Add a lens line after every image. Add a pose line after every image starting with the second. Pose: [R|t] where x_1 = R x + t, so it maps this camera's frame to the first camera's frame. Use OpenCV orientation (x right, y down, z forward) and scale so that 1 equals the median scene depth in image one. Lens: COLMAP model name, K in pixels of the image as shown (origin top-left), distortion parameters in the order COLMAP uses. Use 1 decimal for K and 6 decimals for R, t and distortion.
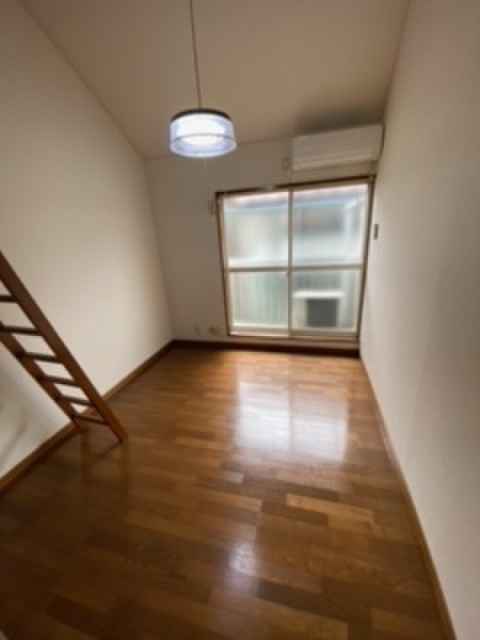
lens RADIAL K [[259.8, 0, 239.9], [0, 259.8, 319.6], [0, 0, 1]] dist [-0.002547, -0.004898]
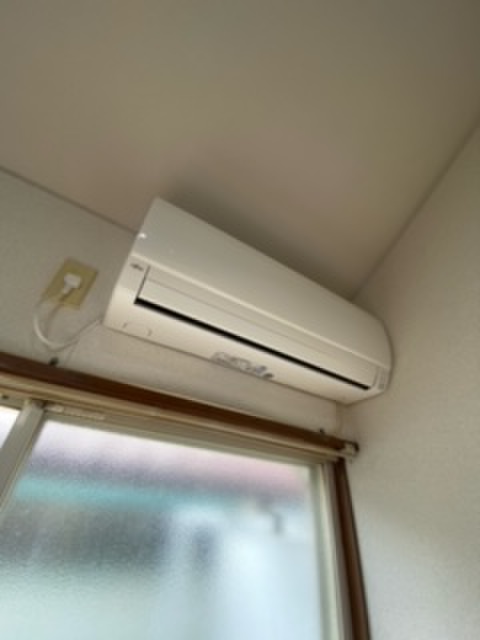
lens RADIAL K [[259.8, 0, 237.3], [0, 259.8, 321.5], [0, 0, 1]] dist [-0.002547, -0.004898]
pose [[0.687969, 0.512695, 0.513656, 0.183383], [0.109046, 0.626707, -0.771587, -0.412832], [-0.717501, 0.586840, 0.375248, 0.874502]]
